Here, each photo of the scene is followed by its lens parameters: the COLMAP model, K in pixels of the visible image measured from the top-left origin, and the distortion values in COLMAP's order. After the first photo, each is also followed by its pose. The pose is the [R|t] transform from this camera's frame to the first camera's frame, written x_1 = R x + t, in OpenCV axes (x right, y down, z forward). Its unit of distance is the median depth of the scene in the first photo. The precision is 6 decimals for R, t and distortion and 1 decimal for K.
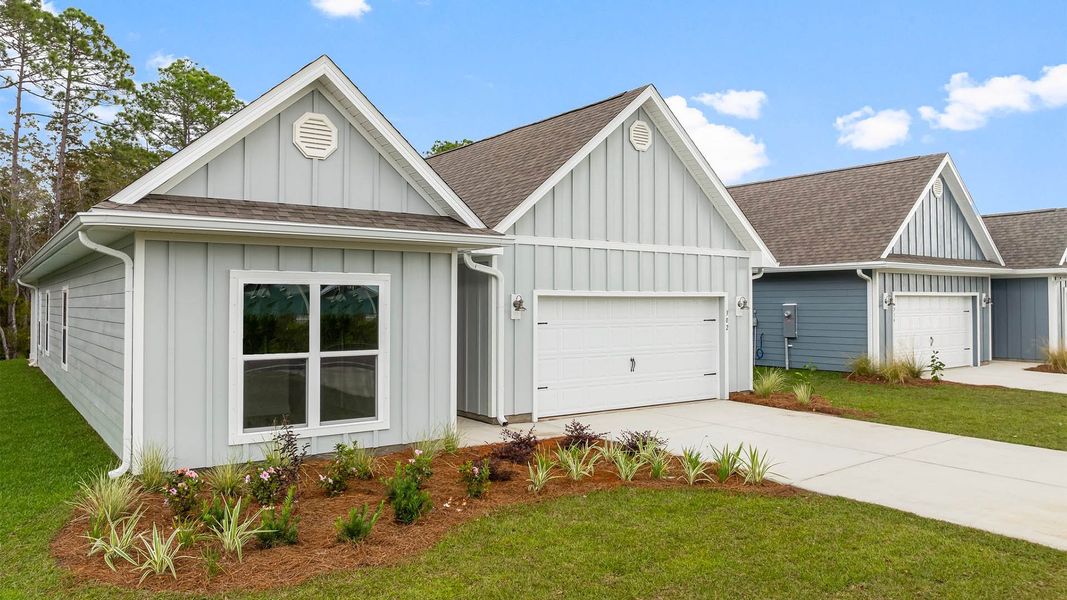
lens RADIAL K [[762.6, 0, 533.5], [0, 762.6, 300.0], [0, 0, 1]] dist [-0.005300, -0.001876]
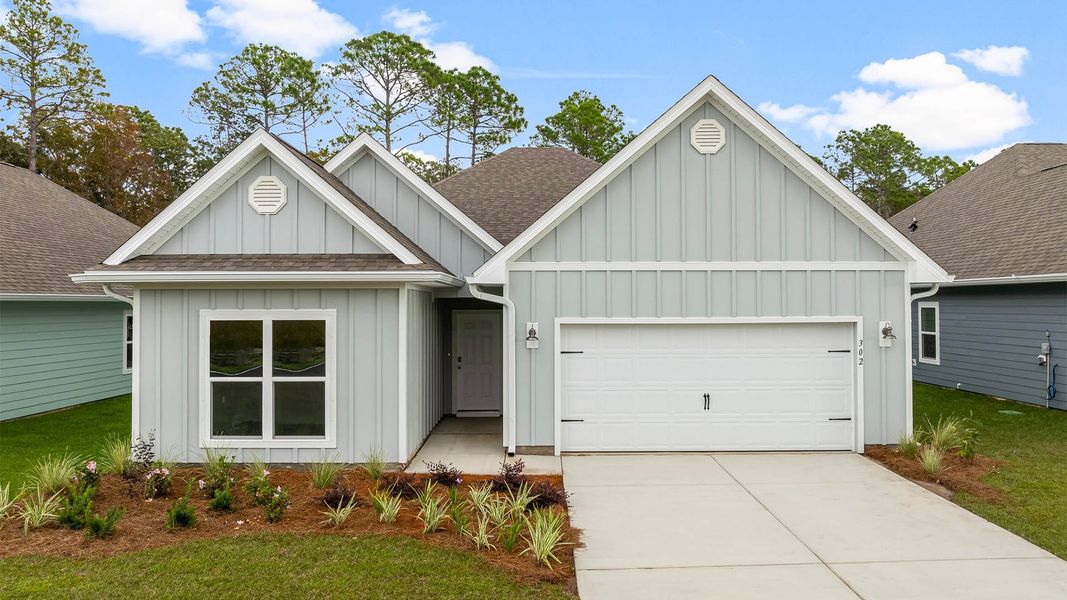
lens RADIAL K [[775.3, 0, 533.5], [0, 775.3, 300.0], [0, 0, 1]] dist [0.012907, 0.006076]
pose [[0.798237, -0.007340, -0.602298, 0.704024], [0.007914, 0.999967, -0.001697, -0.042154], [0.602291, -0.003412, 0.798269, 0.255987]]
